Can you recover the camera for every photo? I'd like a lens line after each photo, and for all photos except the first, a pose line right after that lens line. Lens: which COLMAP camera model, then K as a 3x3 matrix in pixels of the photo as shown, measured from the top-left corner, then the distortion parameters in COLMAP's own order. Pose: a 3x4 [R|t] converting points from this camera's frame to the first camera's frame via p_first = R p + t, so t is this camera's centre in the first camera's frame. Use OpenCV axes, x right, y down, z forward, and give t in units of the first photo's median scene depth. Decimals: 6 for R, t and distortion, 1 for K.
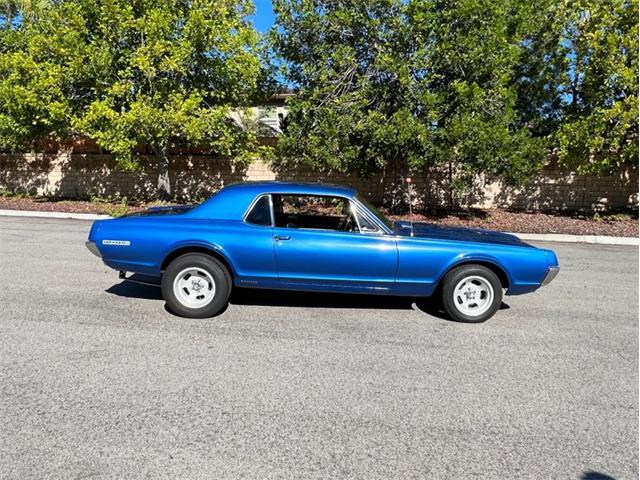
lens RADIAL K [[453.9, 0, 321.8], [0, 453.9, 247.8], [0, 0, 1]] dist [-0.004256, -0.001292]
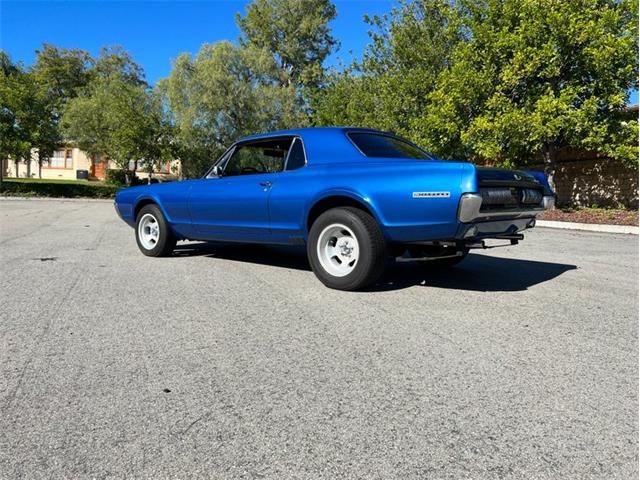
lens RADIAL K [[475.5, 0, 323.2], [0, 475.5, 232.5], [0, 0, 1]] dist [0.061760, -0.062977]
pose [[0.488223, 0.046248, -0.871493, 0.407595], [-0.142471, 0.989422, -0.027308, 0.063214], [0.861012, 0.137495, 0.489647, 0.101315]]
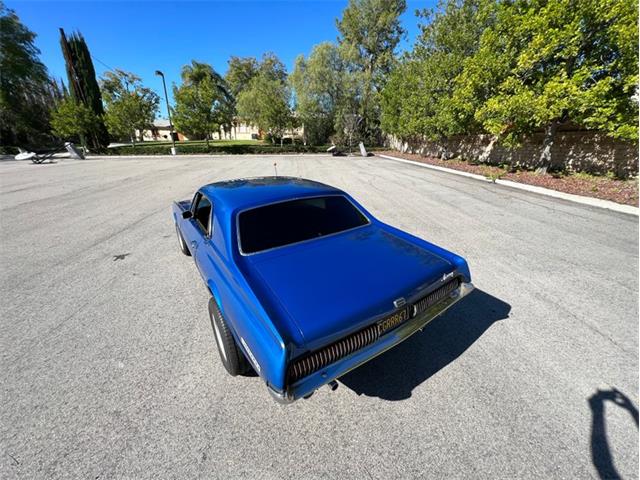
lens RADIAL K [[255.9, 0, 320.0], [0, 255.9, 240.0], [0, 0, 1]] dist [-0.000387, 0.000641]
pose [[0.228122, 0.330698, -0.915751, 0.291053], [-0.138512, 0.942007, 0.305675, -0.069382], [0.963730, 0.057111, 0.260698, 0.291016]]
